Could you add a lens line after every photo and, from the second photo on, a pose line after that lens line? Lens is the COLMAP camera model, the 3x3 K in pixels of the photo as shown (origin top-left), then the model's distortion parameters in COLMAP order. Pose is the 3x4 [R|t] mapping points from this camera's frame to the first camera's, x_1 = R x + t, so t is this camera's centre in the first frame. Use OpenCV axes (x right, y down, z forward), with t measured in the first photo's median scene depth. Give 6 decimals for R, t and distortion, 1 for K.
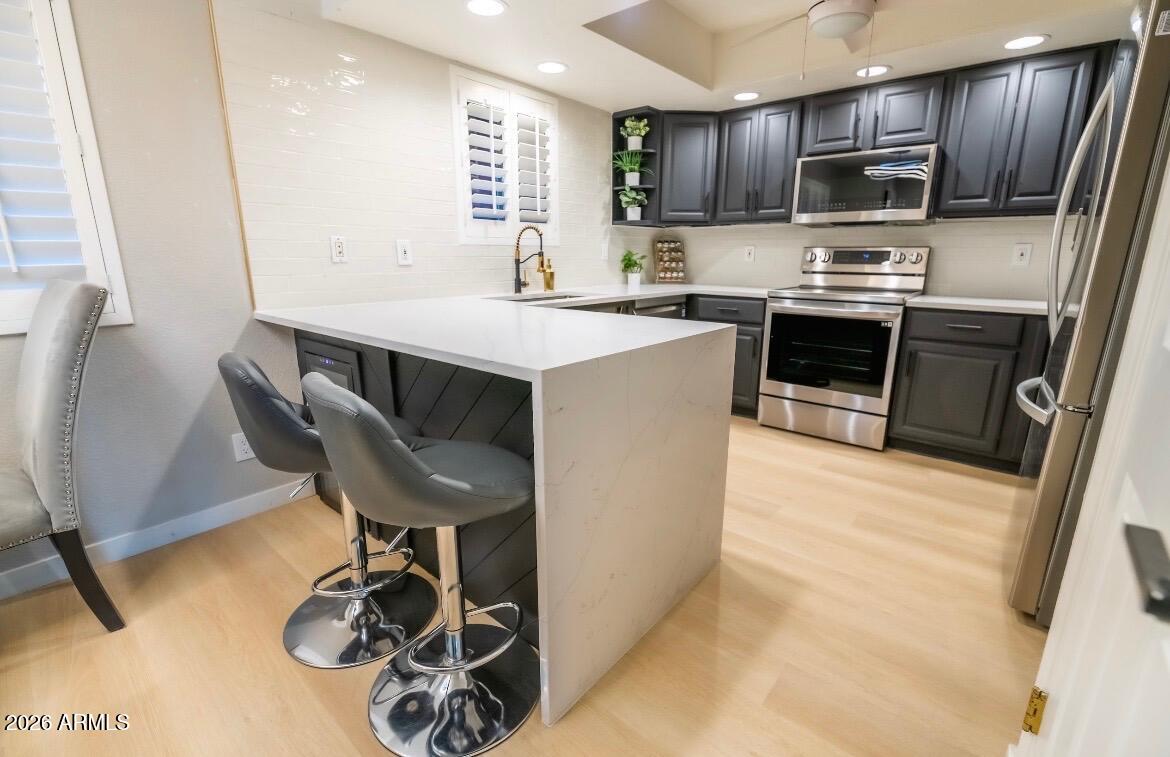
lens RADIAL K [[521.7, 0, 592.4], [0, 521.7, 384.6], [0, 0, 1]] dist [0.001298, -0.006096]
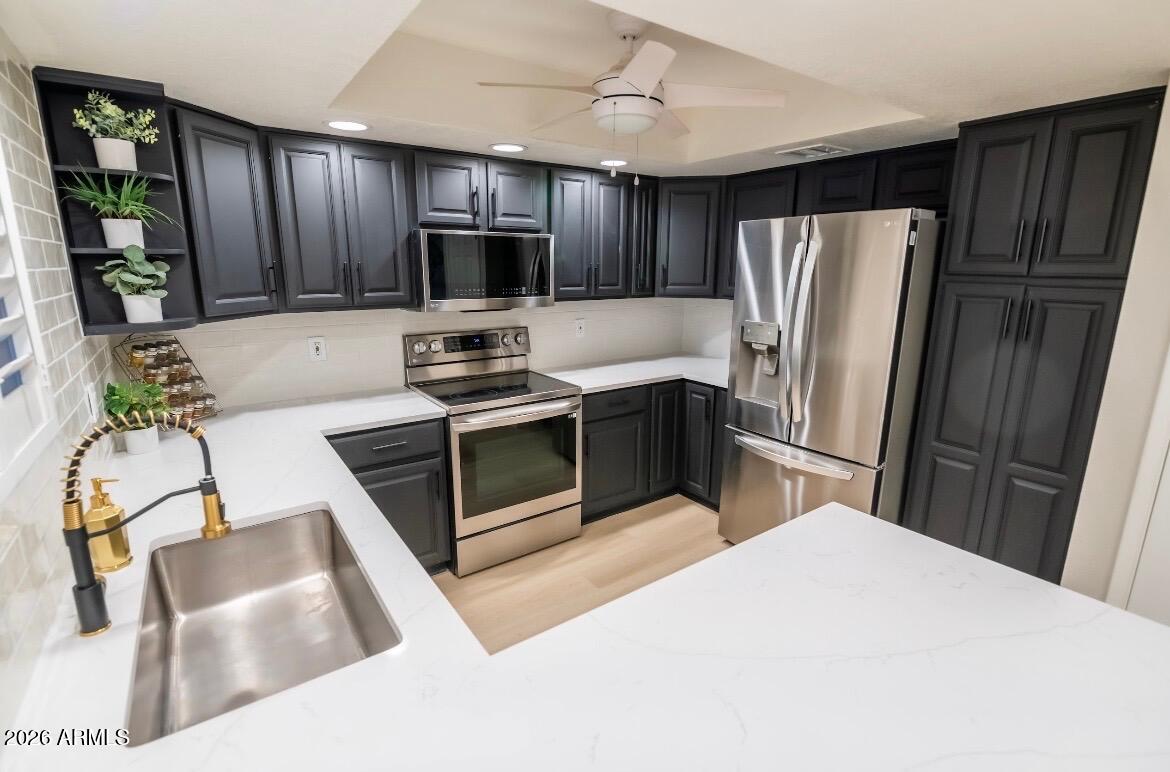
lens RADIAL K [[539.0, 0, 596.3], [0, 539.0, 389.3], [0, 0, 1]] dist [-0.002825, -0.004288]
pose [[0.231464, -0.221550, 0.947280, -0.347658], [0.228745, 0.958818, 0.168355, -0.301411], [-0.945569, 0.177718, 0.272610, 0.625283]]
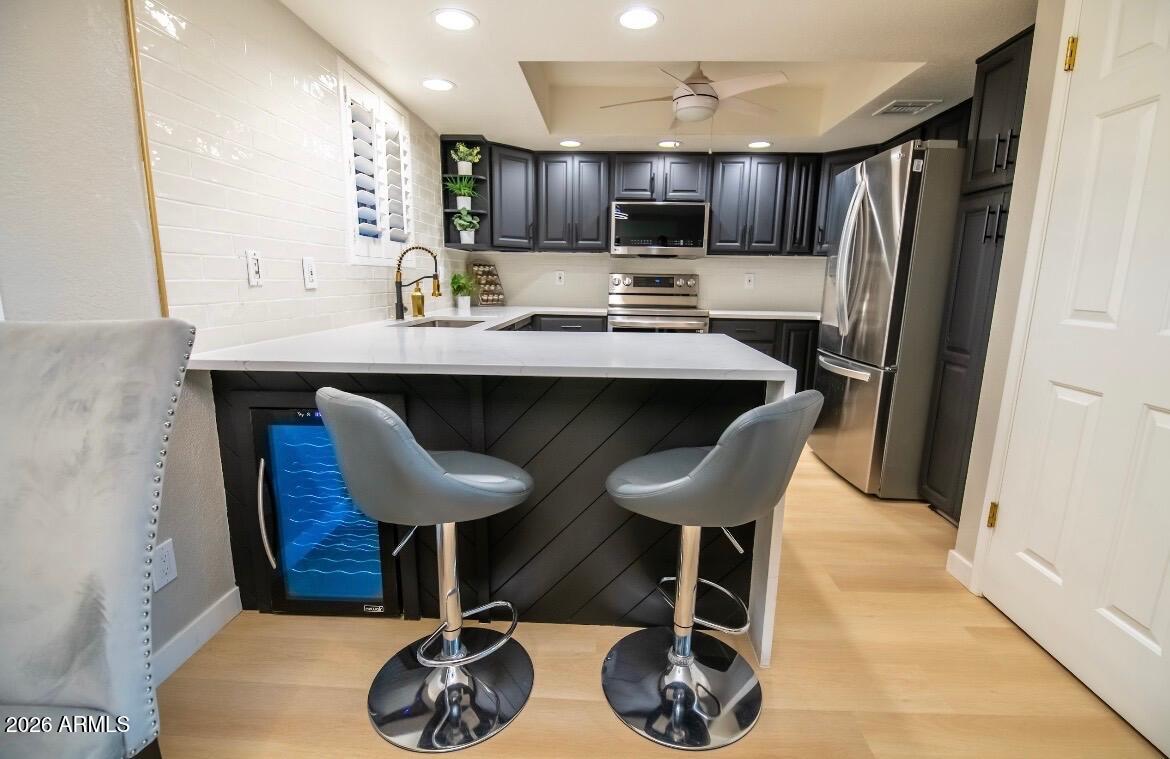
lens RADIAL K [[521.7, 0, 599.8], [0, 521.7, 380.2], [0, 0, 1]] dist [0.001298, -0.006096]
pose [[0.781431, -0.108954, 0.614406, -0.445368], [0.138314, 0.990388, -0.000286, -0.025145], [-0.608469, 0.085205, 0.788990, 0.097354]]
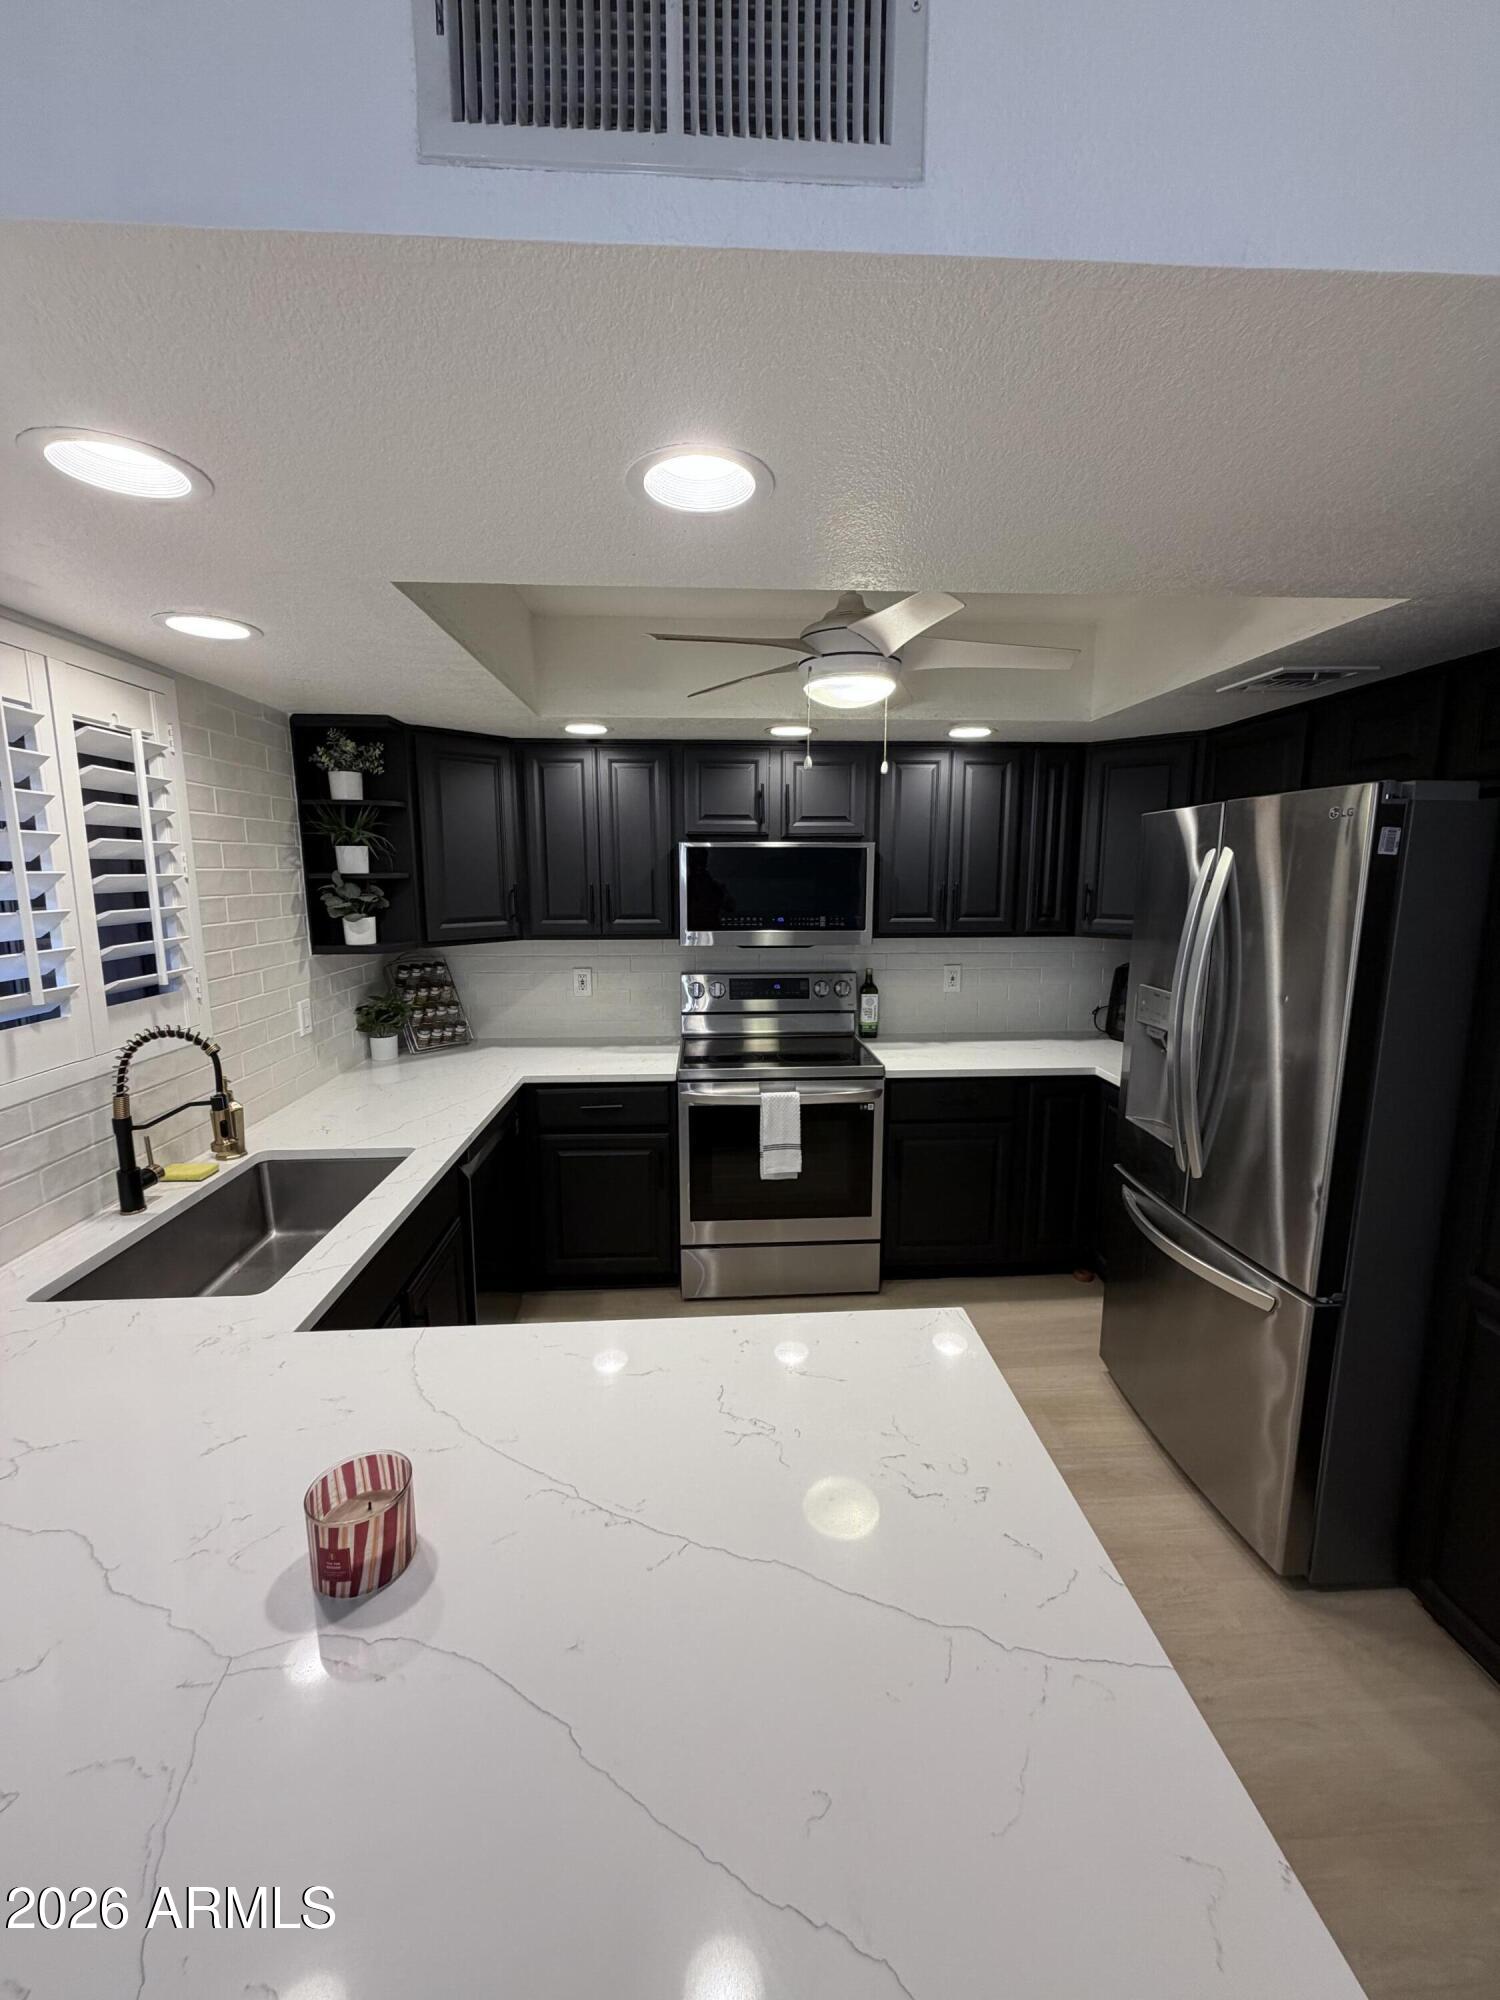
lens RADIAL K [[803.4, 0, 762.8], [0, 803.4, 994.8], [0, 0, 1]] dist [-0.003783, 0.000648]
pose [[0.717522, -0.109462, 0.687881, -0.197466], [0.169536, 0.985320, -0.020049, -0.239907], [-0.675588, 0.131006, 0.725547, 0.309868]]
